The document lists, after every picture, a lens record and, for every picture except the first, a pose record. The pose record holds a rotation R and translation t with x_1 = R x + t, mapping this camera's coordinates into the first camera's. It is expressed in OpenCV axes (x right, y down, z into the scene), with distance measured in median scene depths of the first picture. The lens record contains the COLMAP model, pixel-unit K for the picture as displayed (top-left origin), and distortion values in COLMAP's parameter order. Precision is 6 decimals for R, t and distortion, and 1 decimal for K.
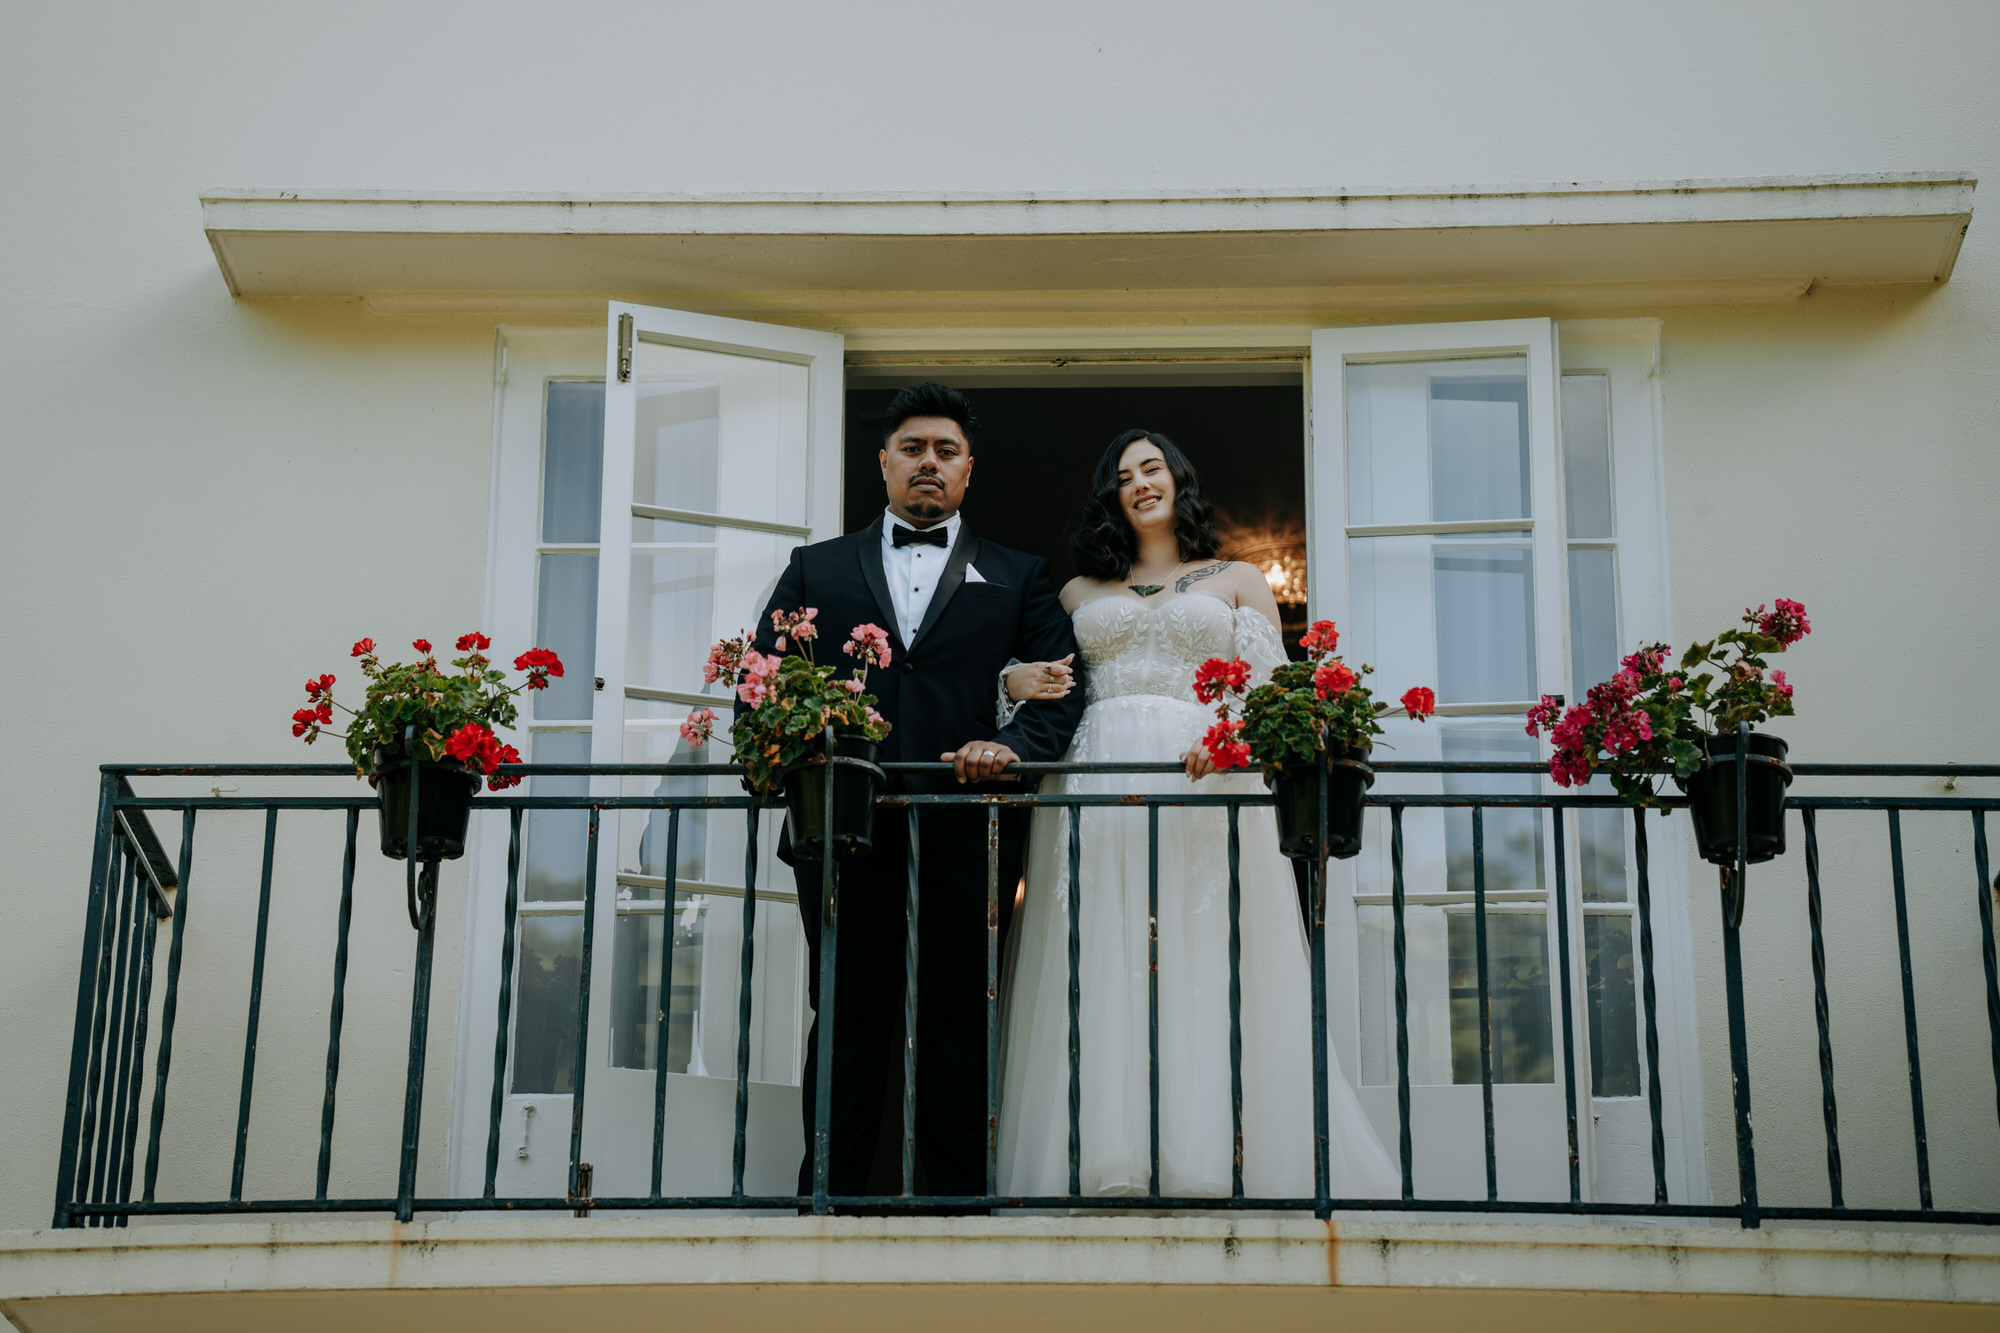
lens RADIAL K [[4825.2, 0, 997.4], [0, 4825.2, 659.3], [0, 0, 1]] dist [0.706890, 0.000000]
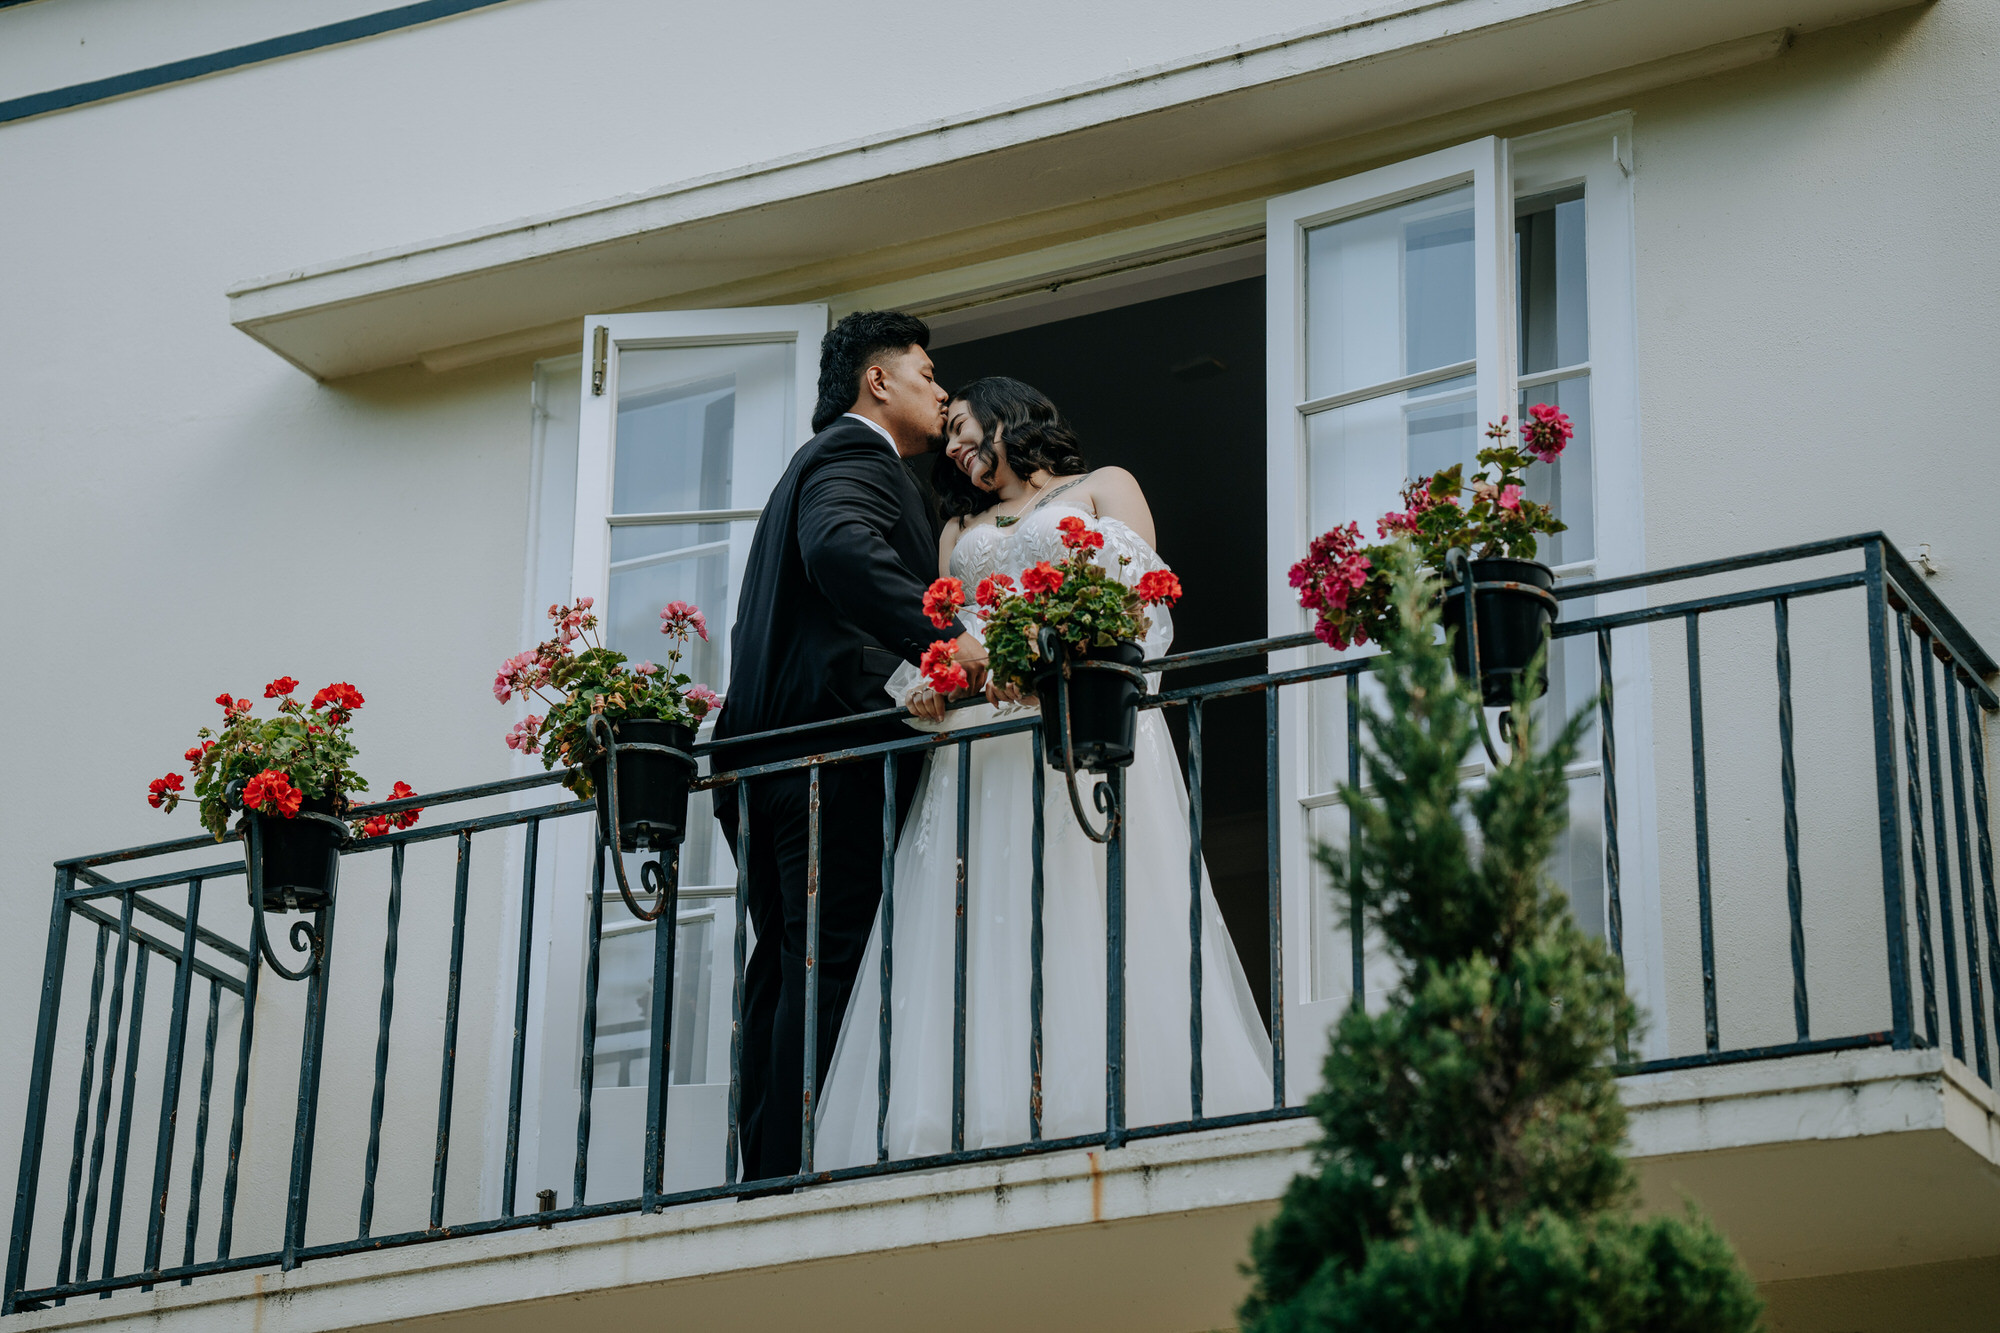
lens RADIAL K [[4825.2, 0, 999.0], [0, 4825.2, 676.1], [0, 0, 1]] dist [0.706890, 0.000000]
pose [[0.903879, -0.162204, -0.395844, 0.417085], [0.158884, 0.986429, -0.041408, 0.058339], [0.397189, -0.025465, 0.917384, 0.138991]]
